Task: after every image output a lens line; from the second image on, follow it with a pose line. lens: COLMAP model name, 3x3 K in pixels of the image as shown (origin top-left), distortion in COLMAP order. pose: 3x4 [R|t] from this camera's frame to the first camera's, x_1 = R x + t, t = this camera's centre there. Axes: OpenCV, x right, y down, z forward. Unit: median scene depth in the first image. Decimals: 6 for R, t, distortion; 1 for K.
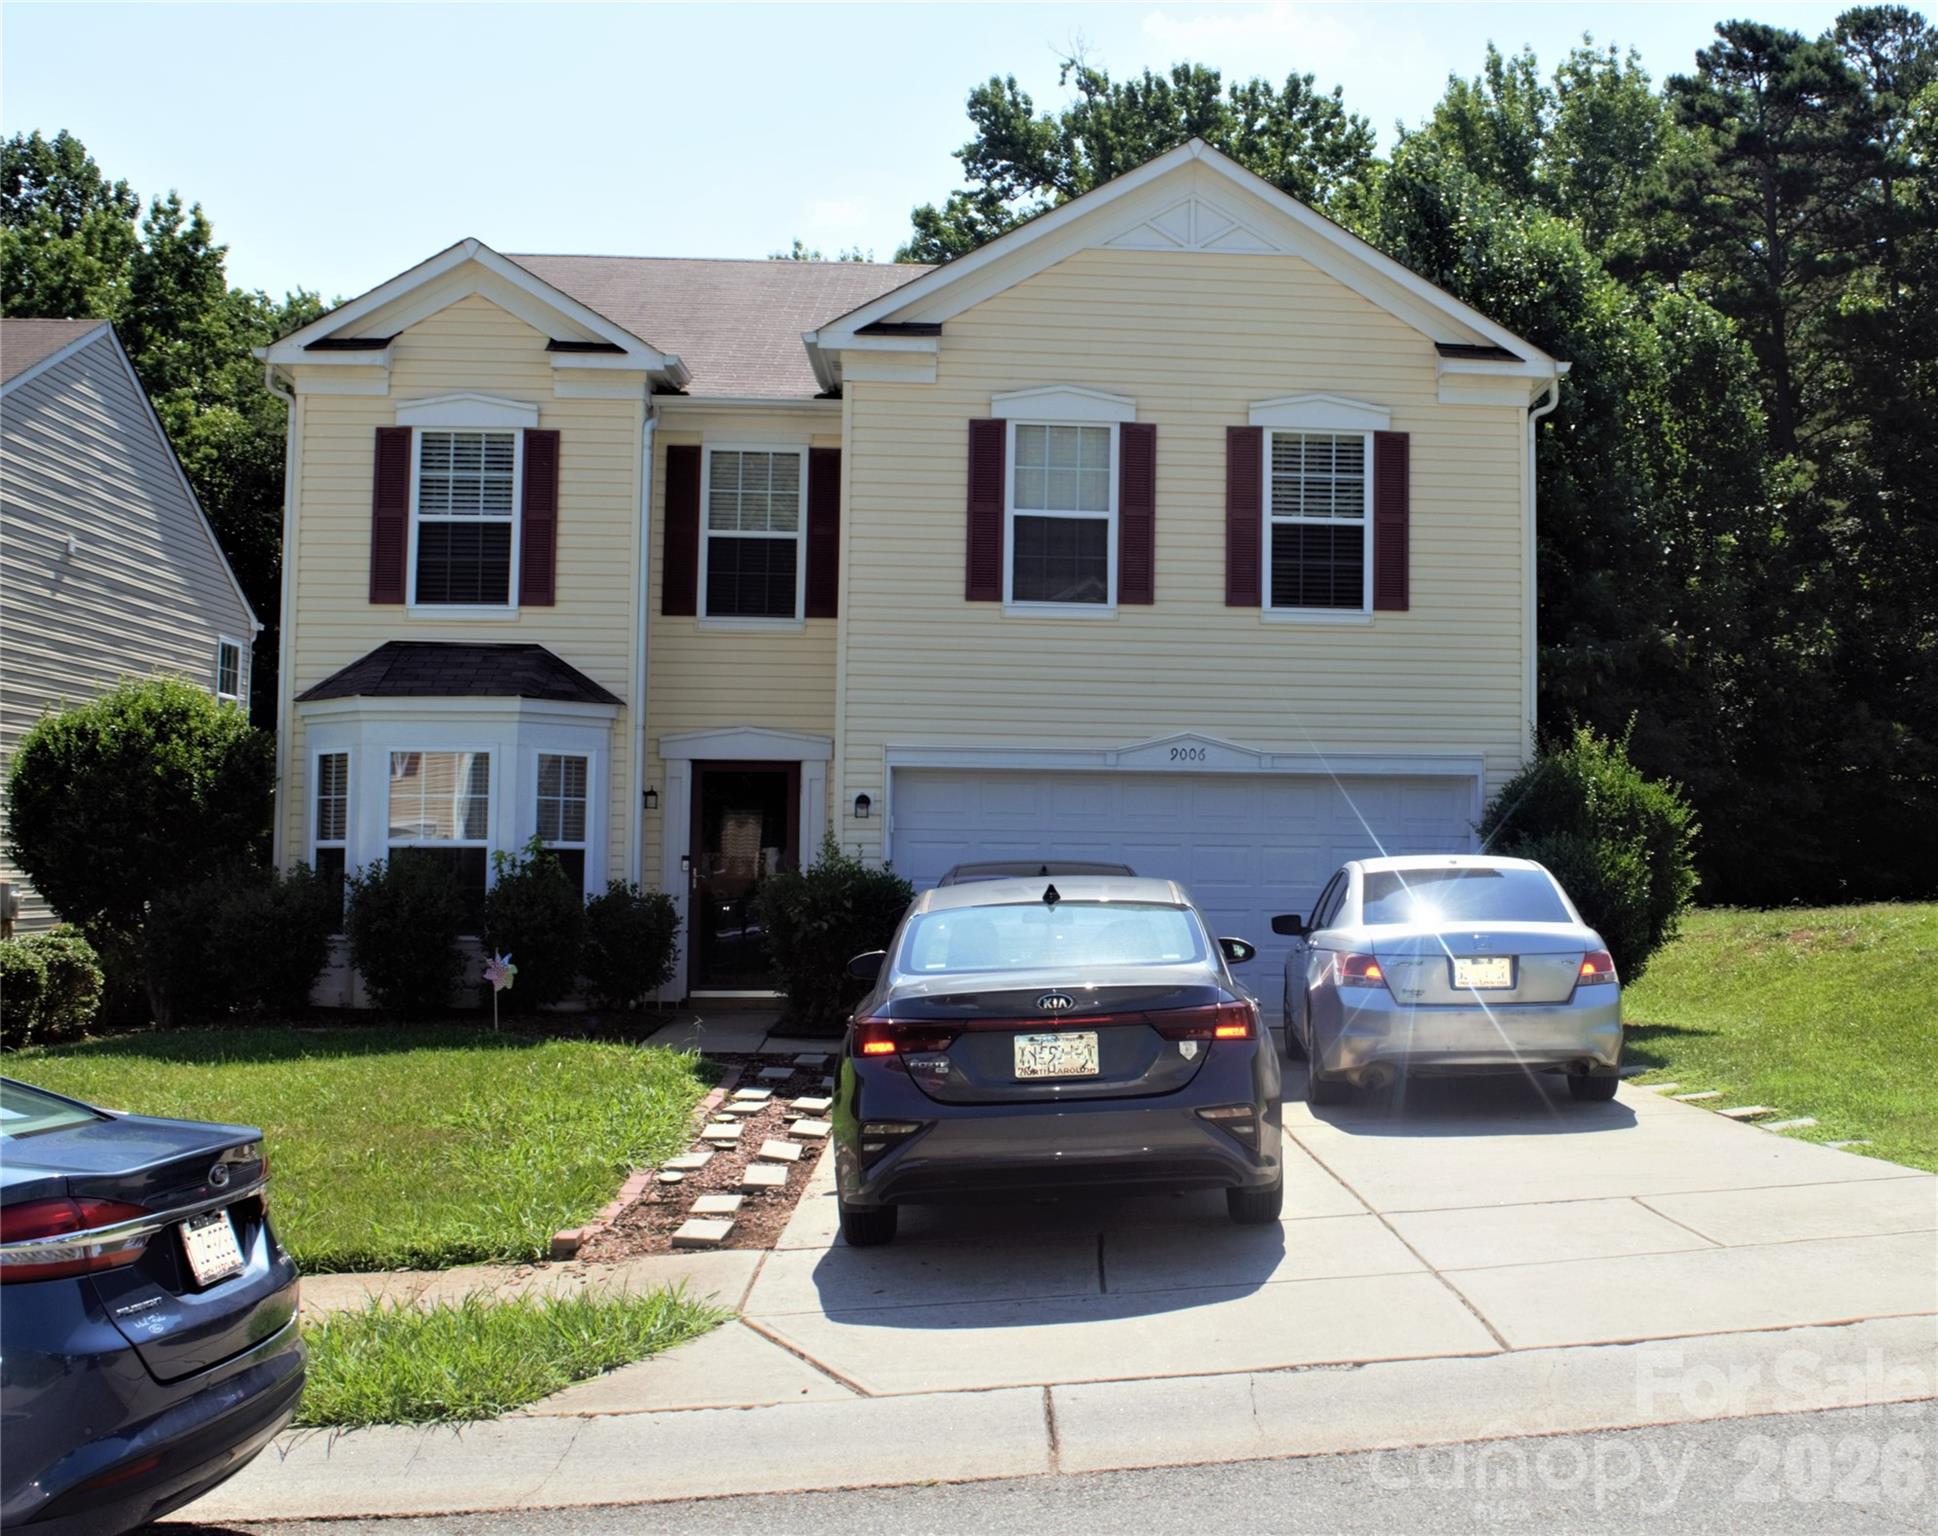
lens RADIAL K [[1402.8, 0, 969.0], [0, 1402.8, 768.0], [0, 0, 1]] dist [0.005399, 0.001000]
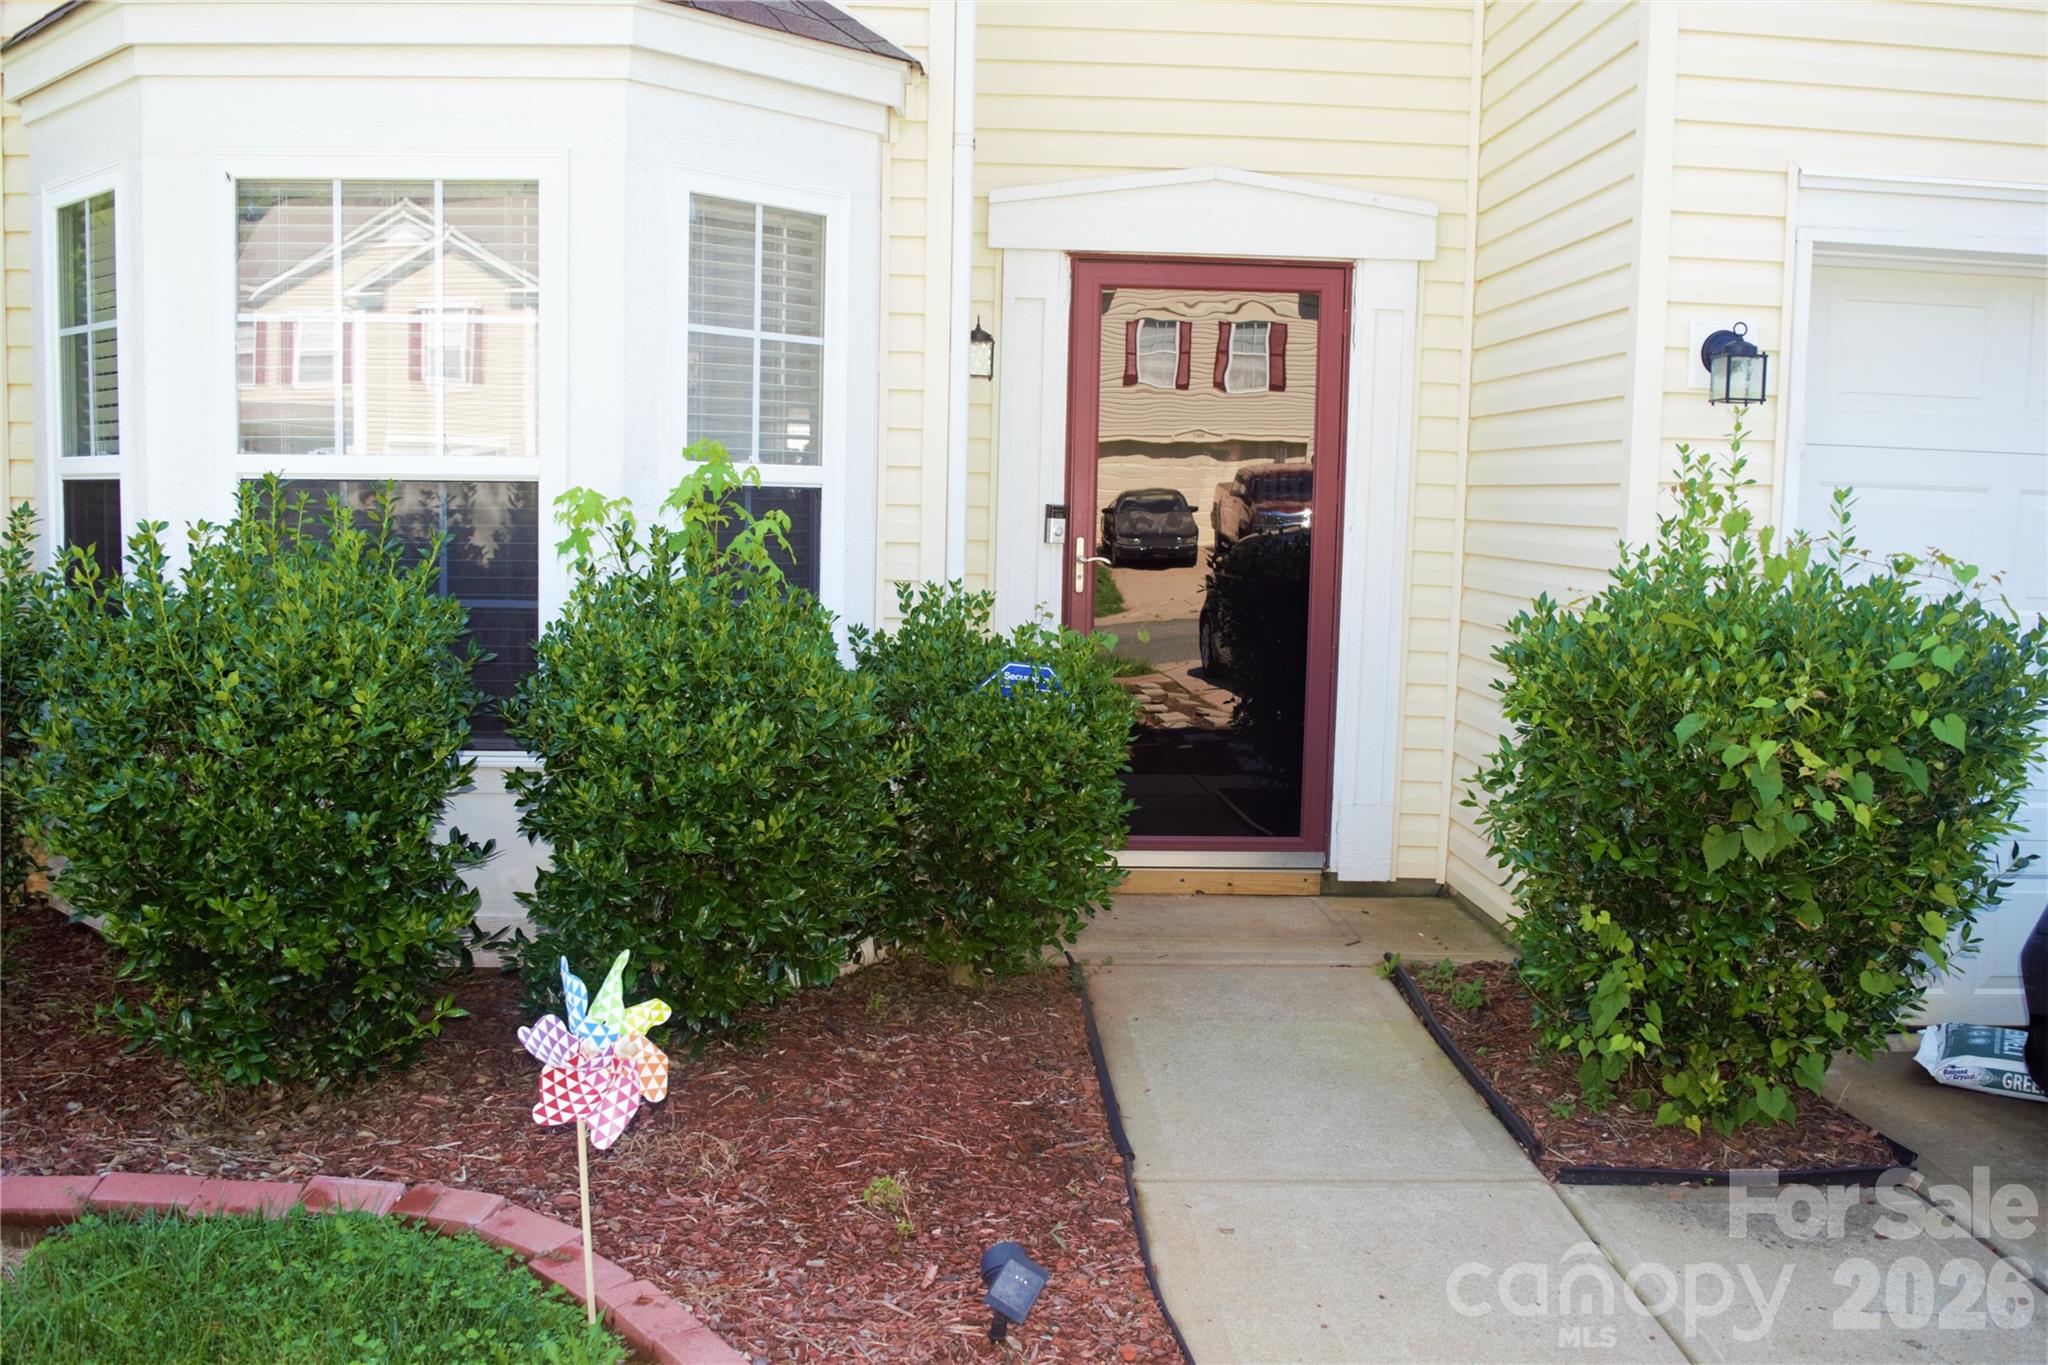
lens RADIAL K [[1591.8, 0, 1024.0], [0, 1591.8, 682.5], [0, 0, 1]] dist [-0.073613, -0.008969]
pose [[0.998020, 0.017750, -0.060344, -0.208011], [-0.006661, 0.983790, 0.179202, 0.036039], [0.062546, -0.178445, 0.981960, 0.635270]]
